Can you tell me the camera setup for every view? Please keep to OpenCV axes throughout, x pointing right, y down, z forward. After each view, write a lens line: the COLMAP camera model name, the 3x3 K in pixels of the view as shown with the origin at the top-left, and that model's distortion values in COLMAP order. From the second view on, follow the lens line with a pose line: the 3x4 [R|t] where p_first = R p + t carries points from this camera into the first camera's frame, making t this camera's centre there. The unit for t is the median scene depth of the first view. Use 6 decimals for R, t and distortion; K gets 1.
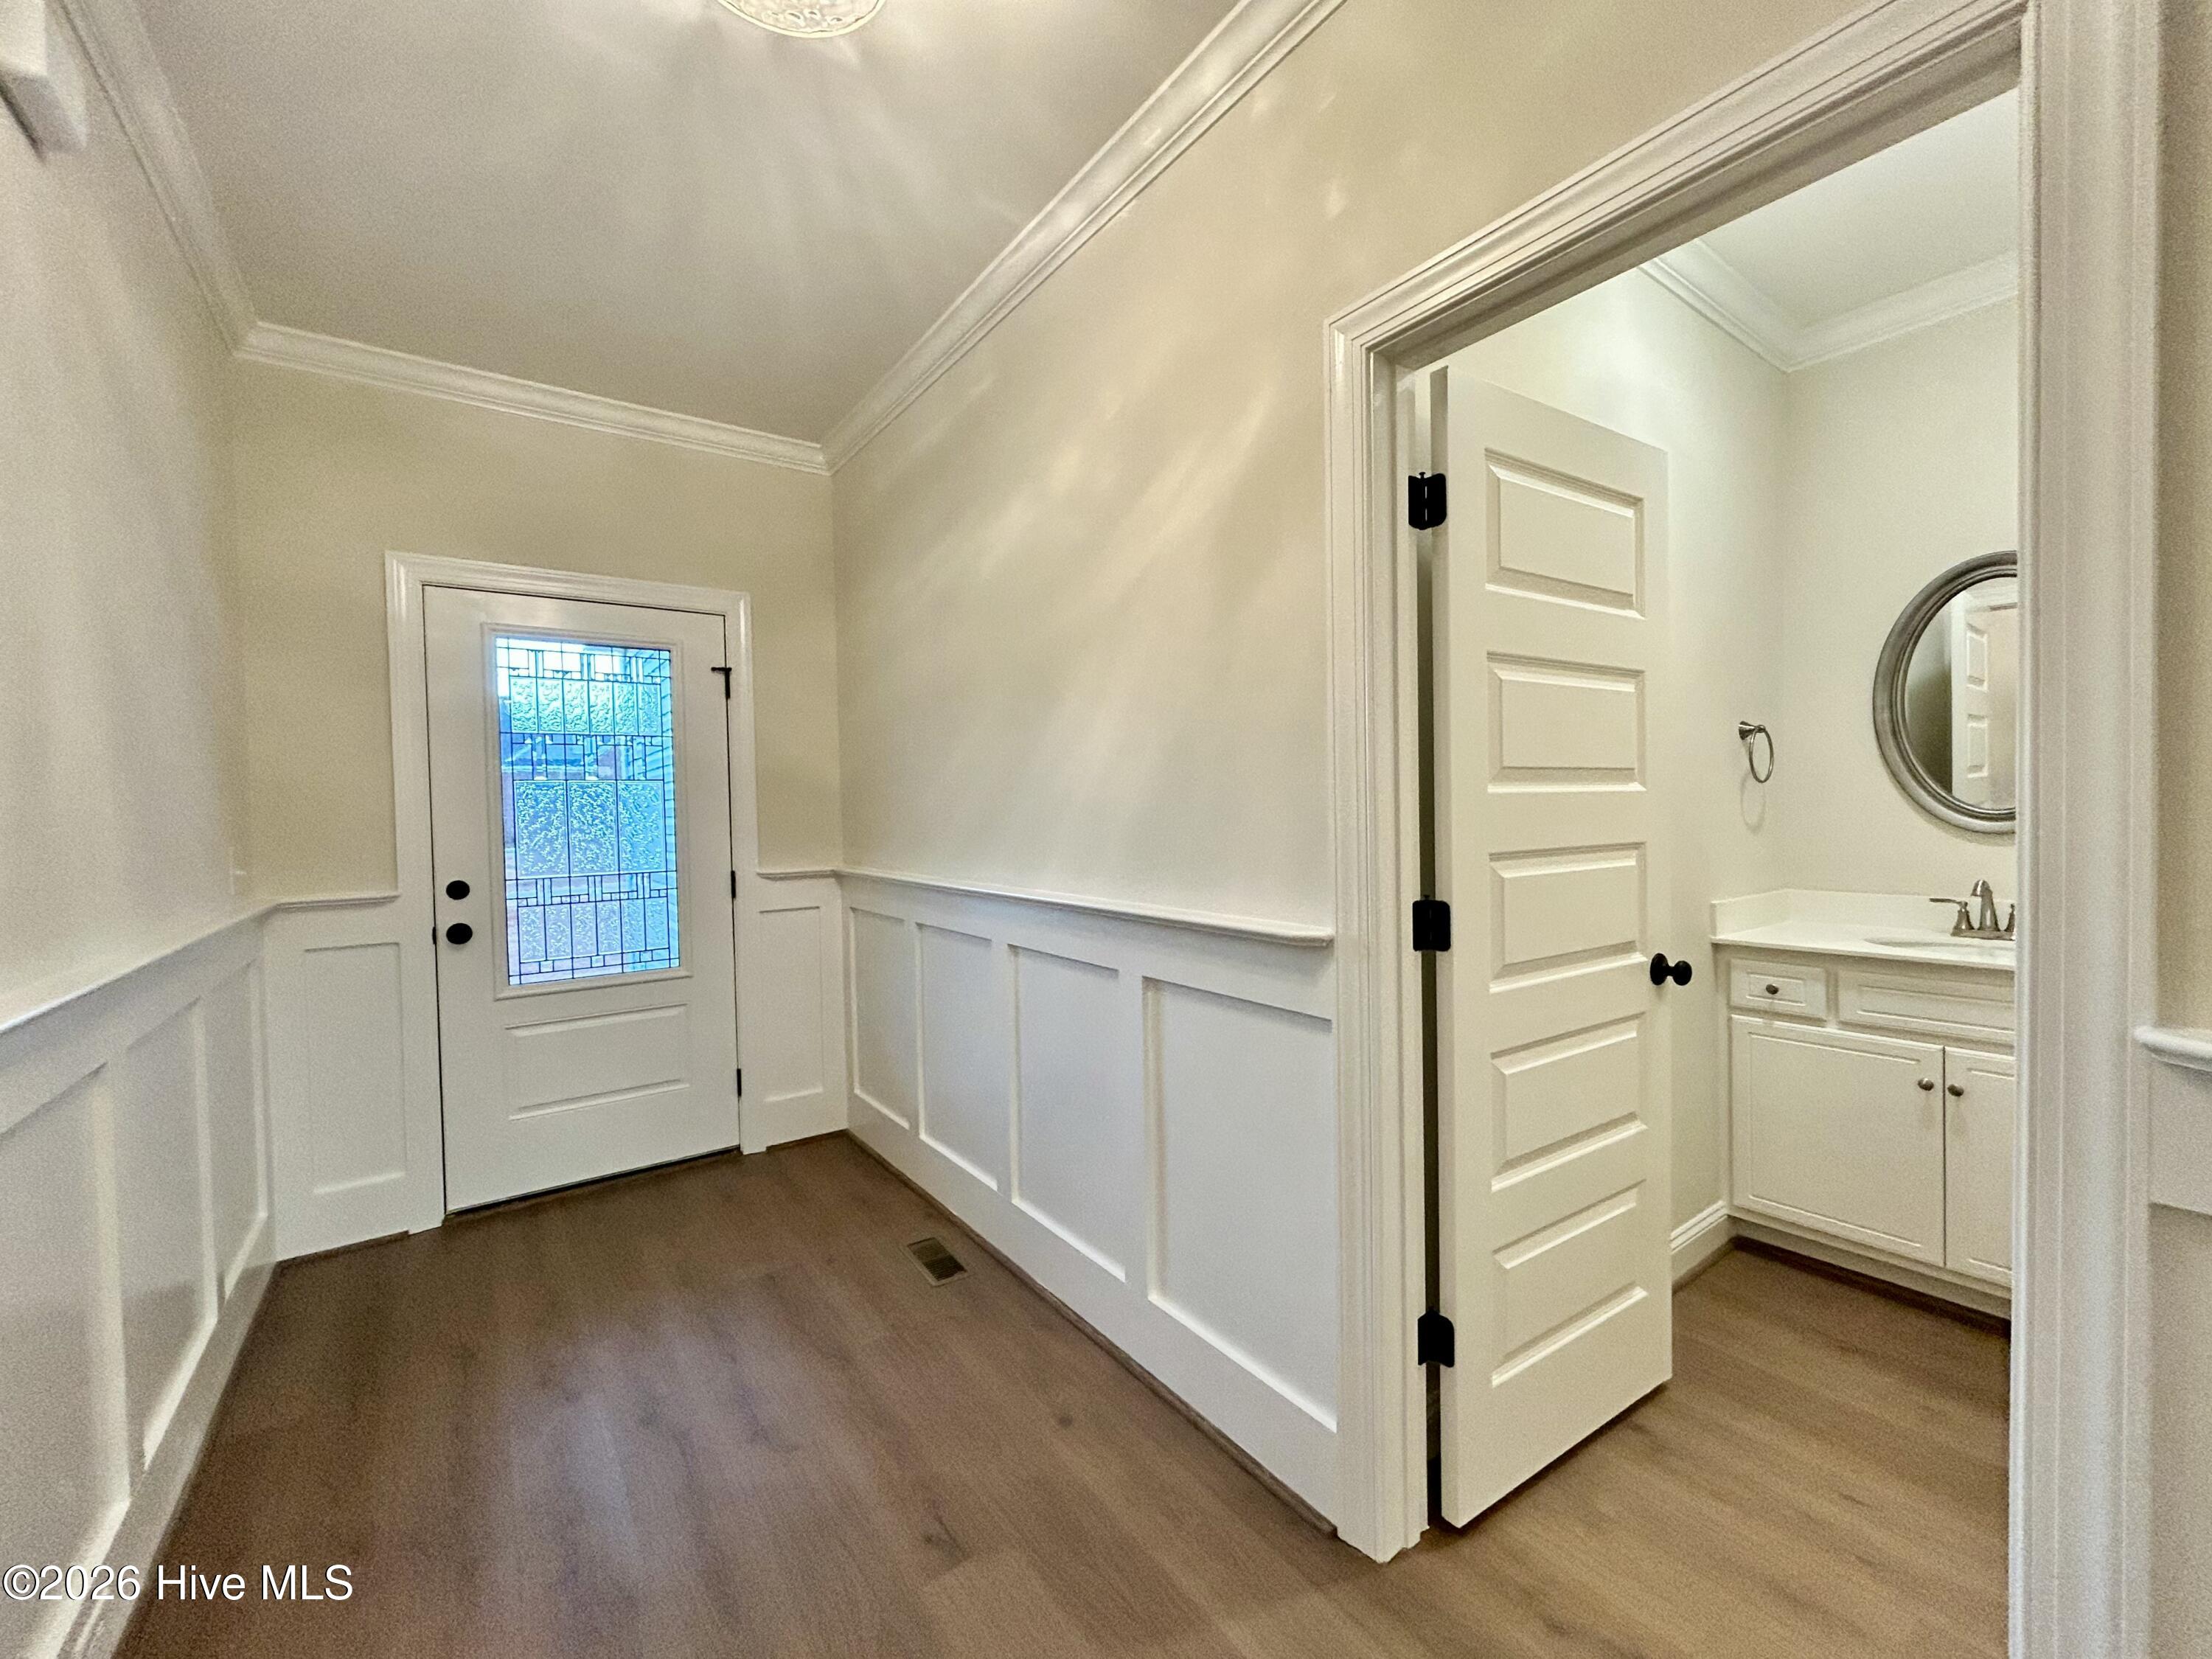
lens RADIAL K [[888.8, 0, 1106.0], [0, 888.8, 829.5], [0, 0, 1]] dist [0.000755, -0.000011]
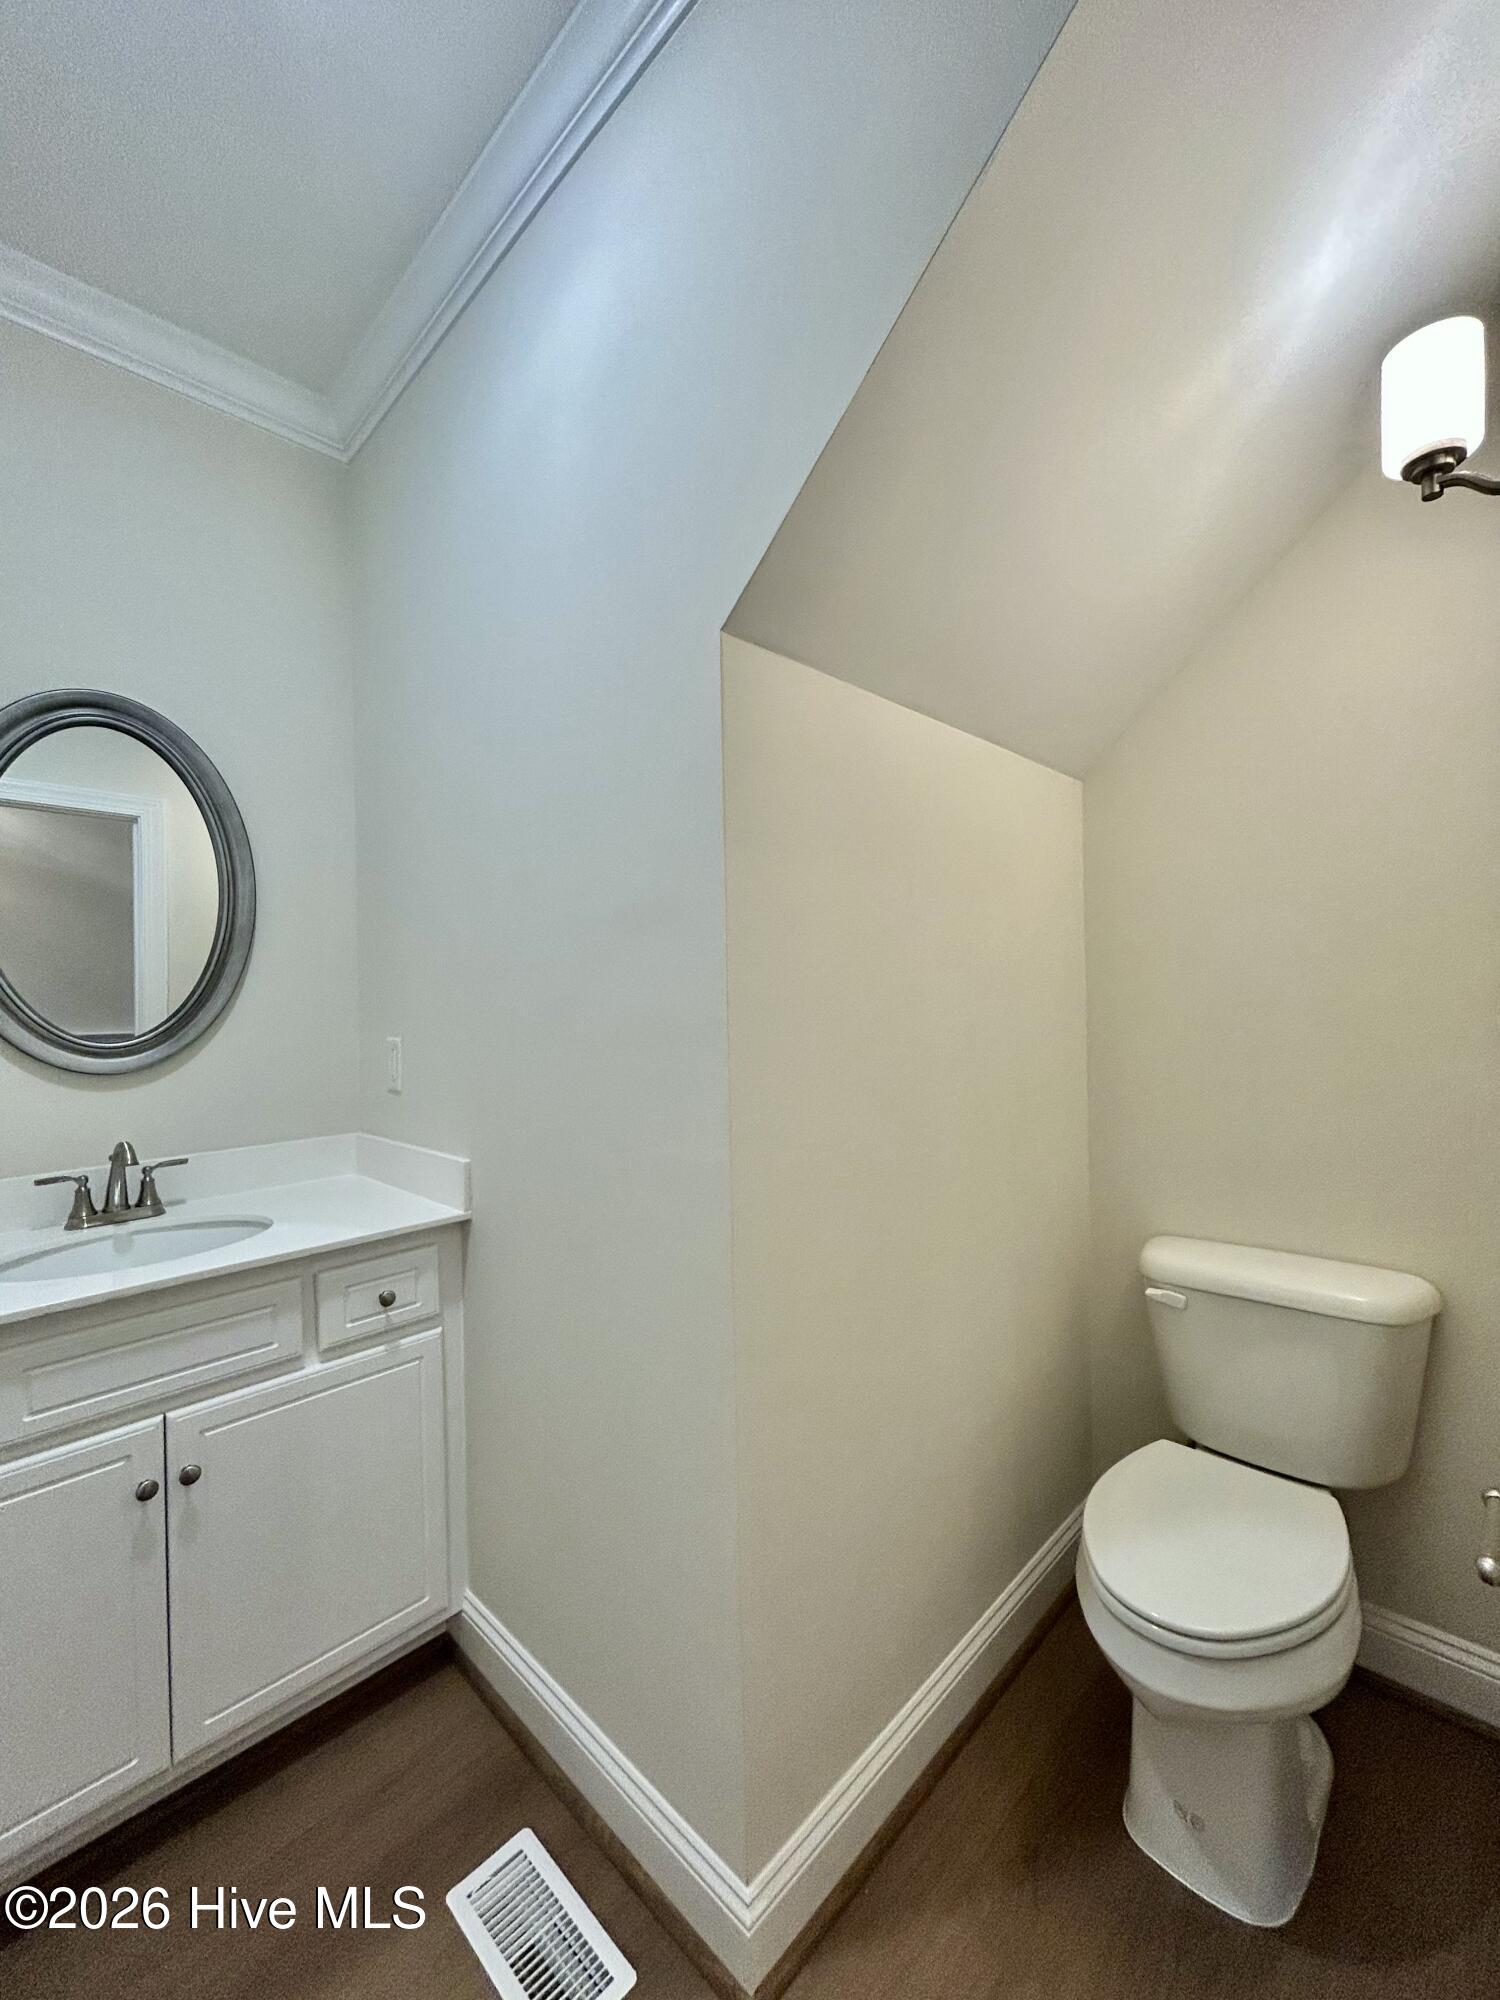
lens RADIAL K [[803.6, 0, 747.7], [0, 803.6, 1000.8], [0, 0, 1]] dist [0.000755, -0.000011]
pose [[-0.182832, 0.016180, 0.983011, 0.262871], [0.043365, 0.999024, -0.008378, -0.026176], [-0.982187, 0.041096, -0.183356, 0.606812]]
